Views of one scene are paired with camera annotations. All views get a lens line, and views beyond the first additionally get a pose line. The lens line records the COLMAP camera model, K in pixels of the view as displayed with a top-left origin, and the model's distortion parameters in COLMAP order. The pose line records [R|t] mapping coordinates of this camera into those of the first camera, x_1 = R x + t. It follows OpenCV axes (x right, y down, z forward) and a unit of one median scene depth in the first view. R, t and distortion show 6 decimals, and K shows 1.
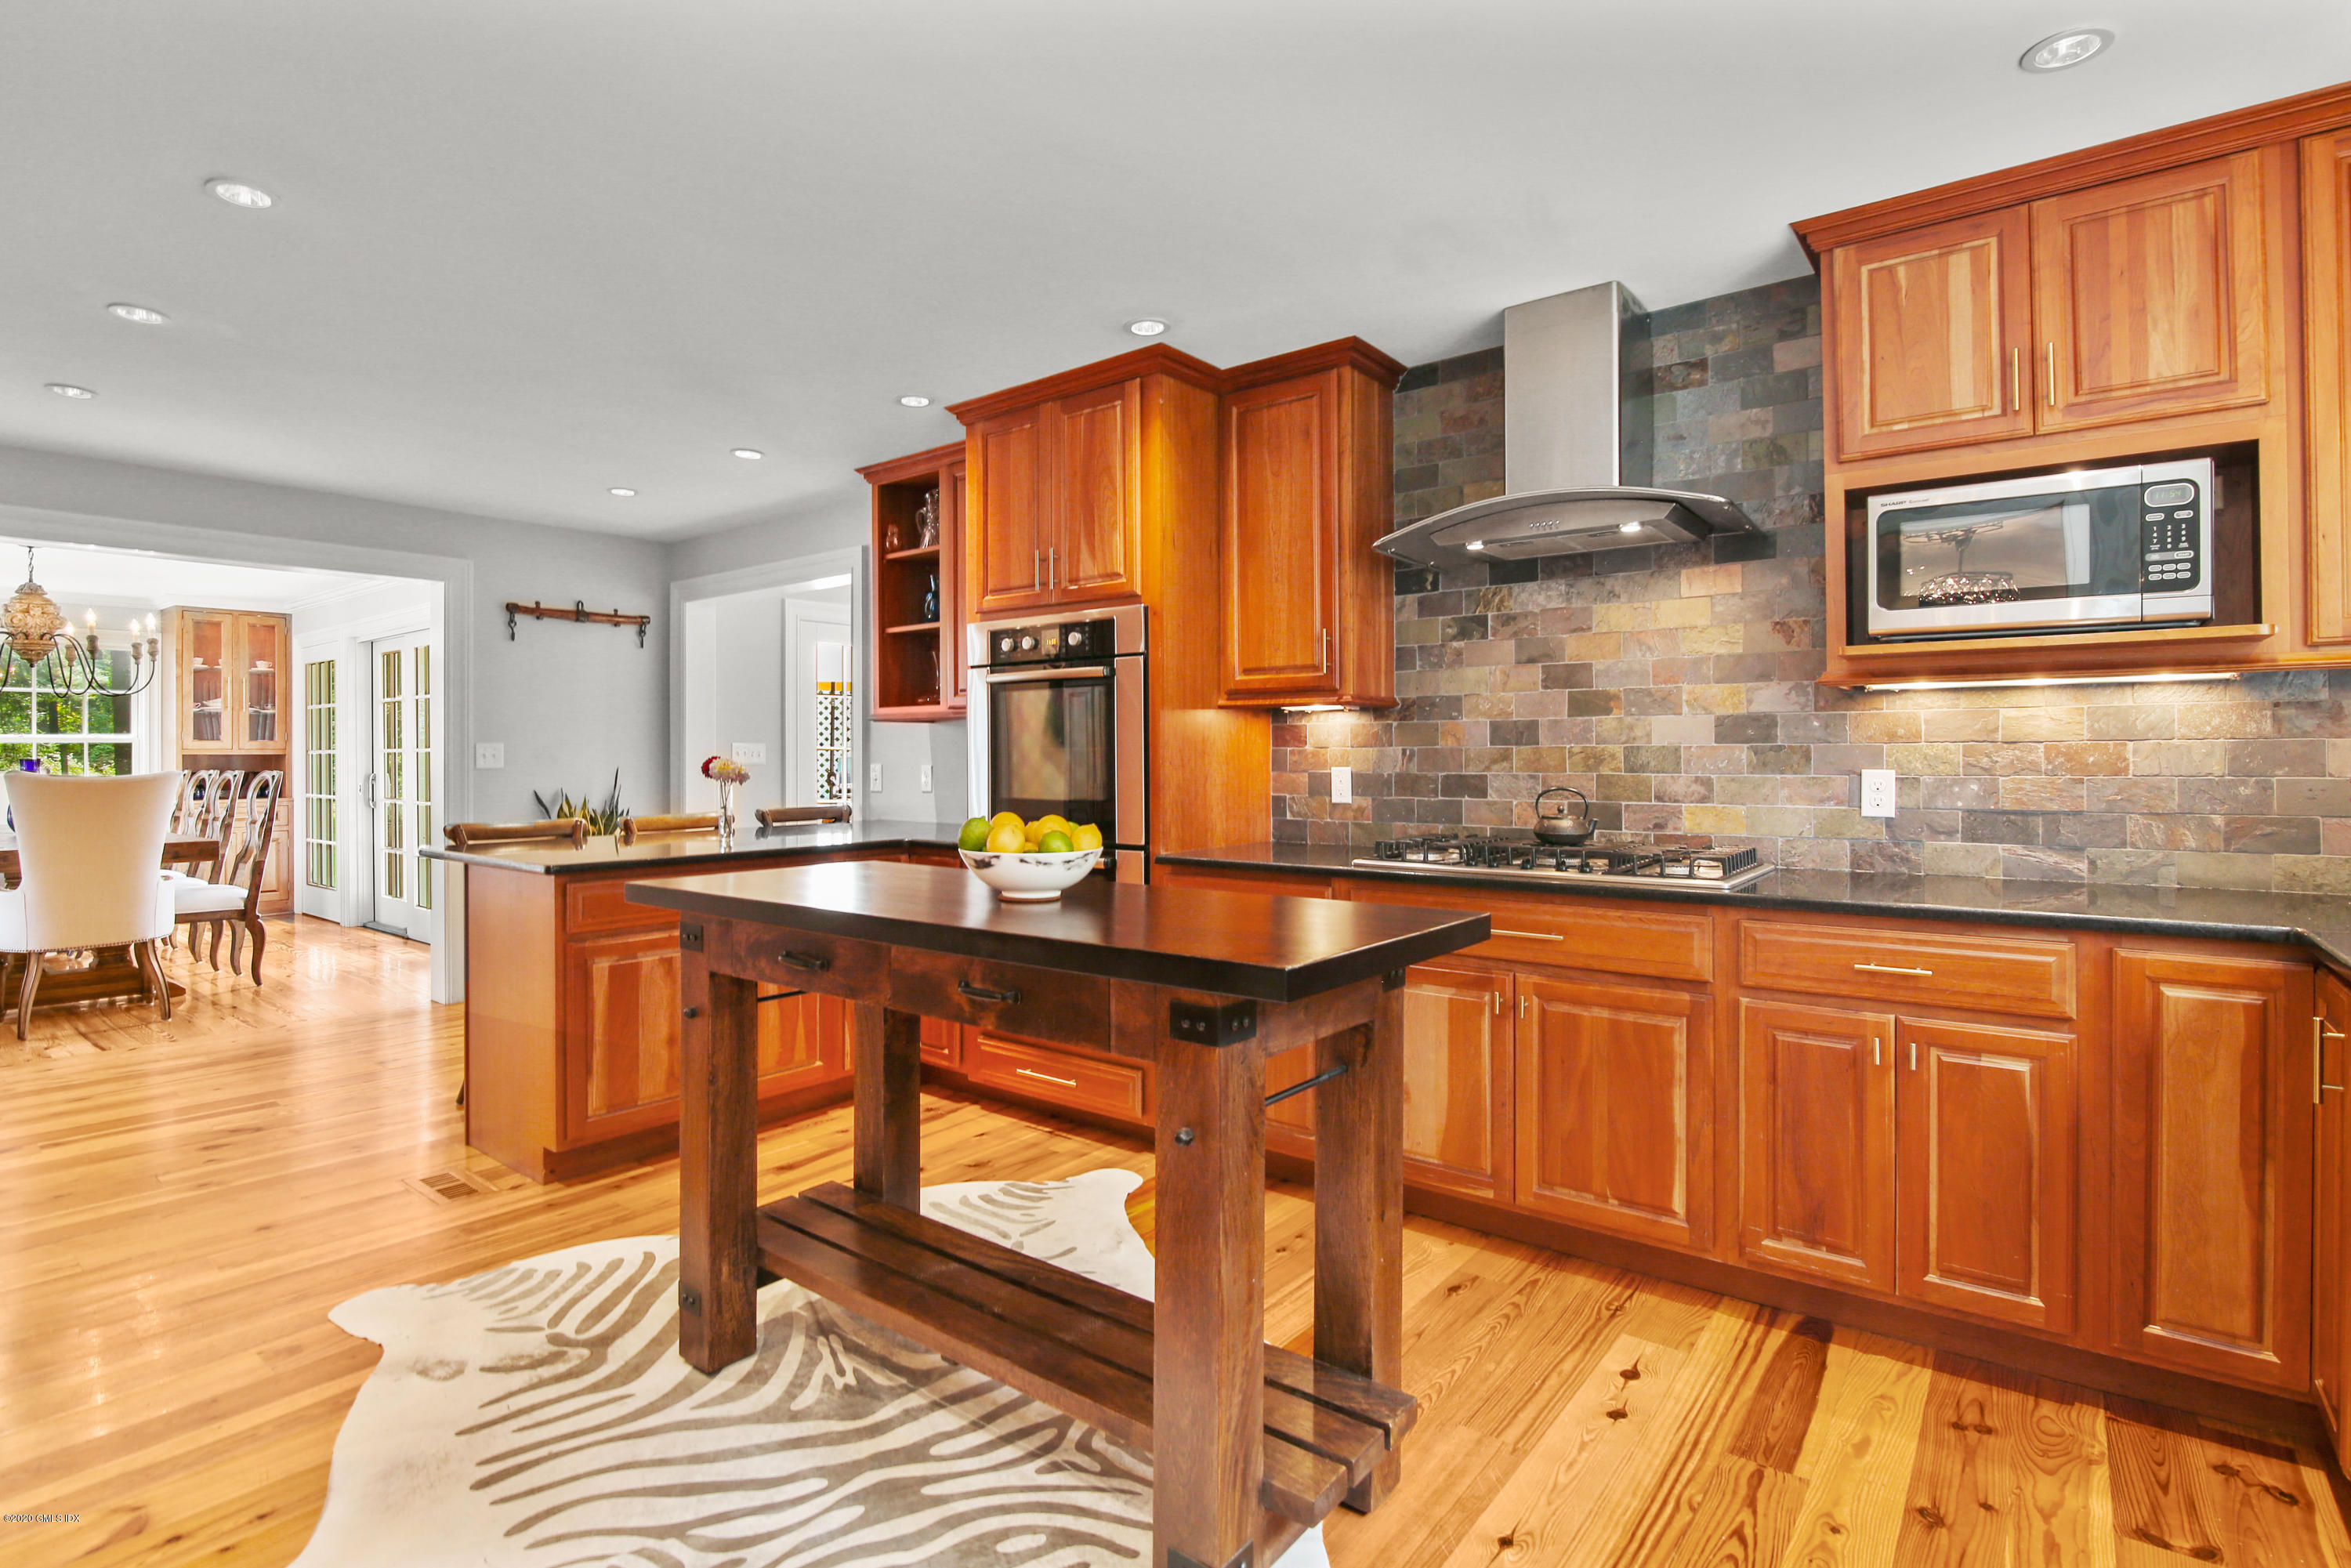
lens RADIAL K [[1117.2, 0, 1170.6], [0, 1117.2, 757.8], [0, 0, 1]] dist [-0.013140, -0.001364]
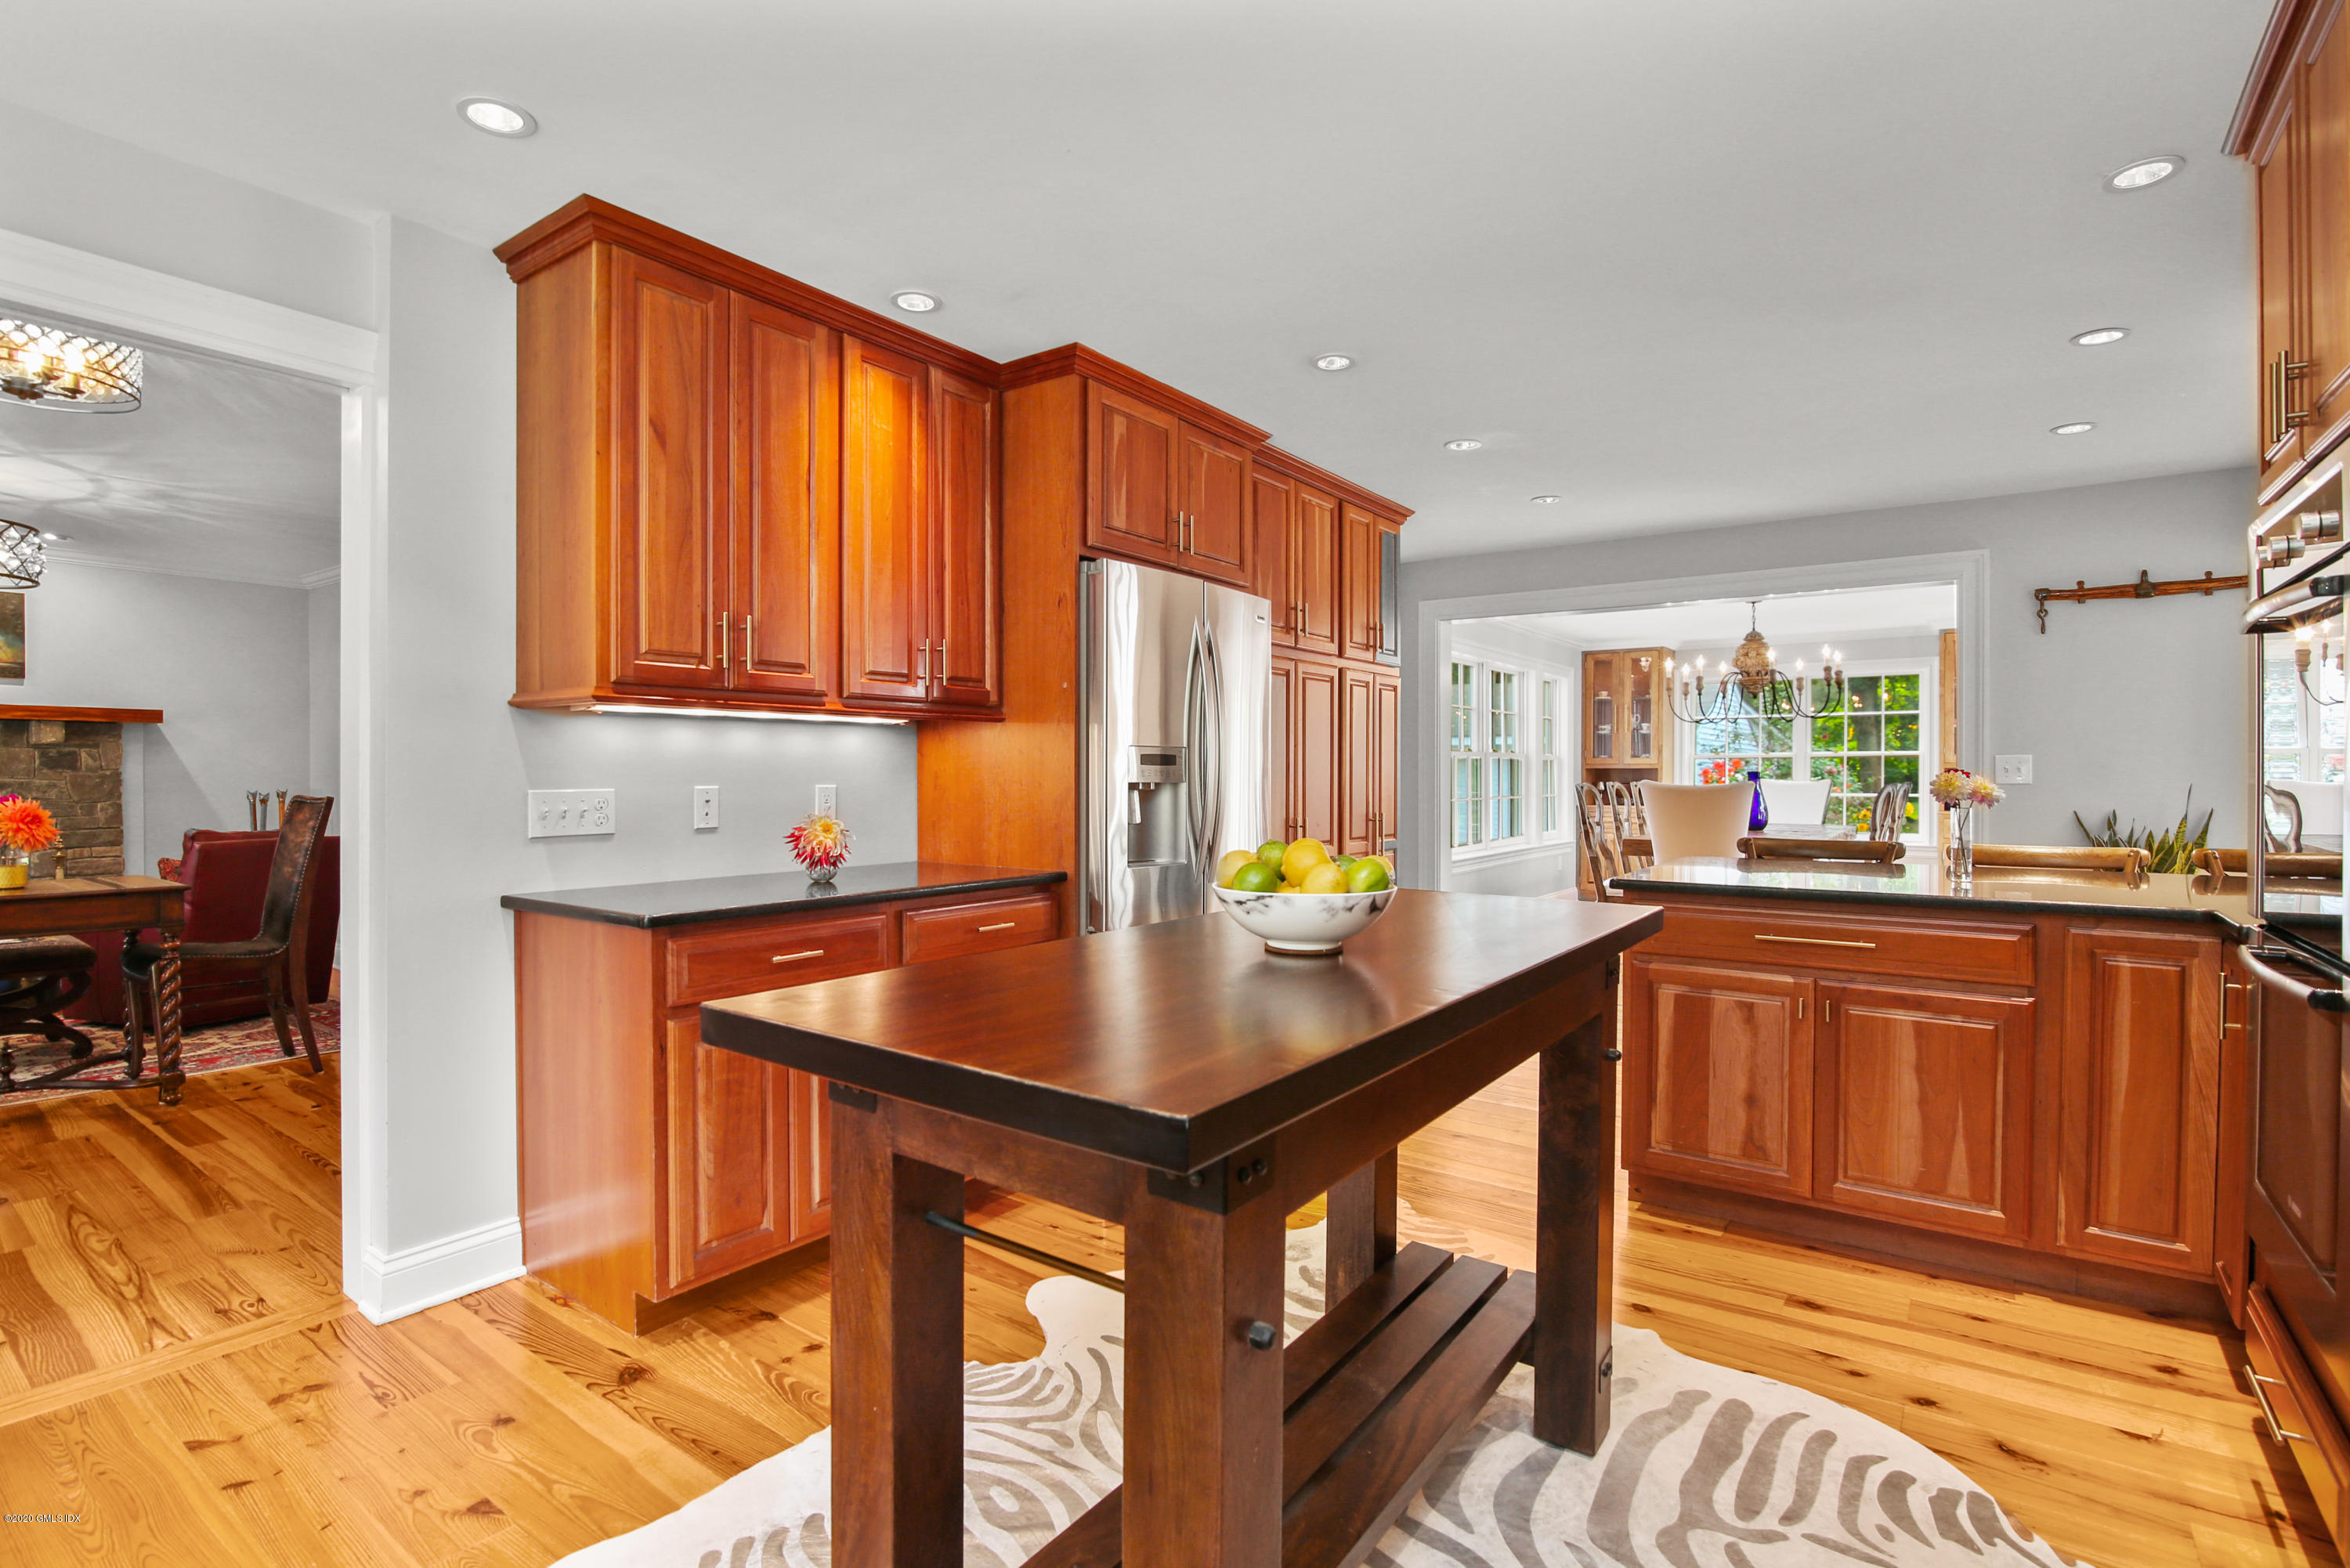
lens RADIAL K [[1116.7, 0, 1169.1], [0, 1116.7, 789.8], [0, 0, 1]] dist [-0.013140, -0.001364]
pose [[0.040005, 0.018443, -0.999029, 0.359528], [-0.002084, 0.999829, 0.018374, -0.000421], [0.999197, 0.001347, 0.040036, 0.479309]]
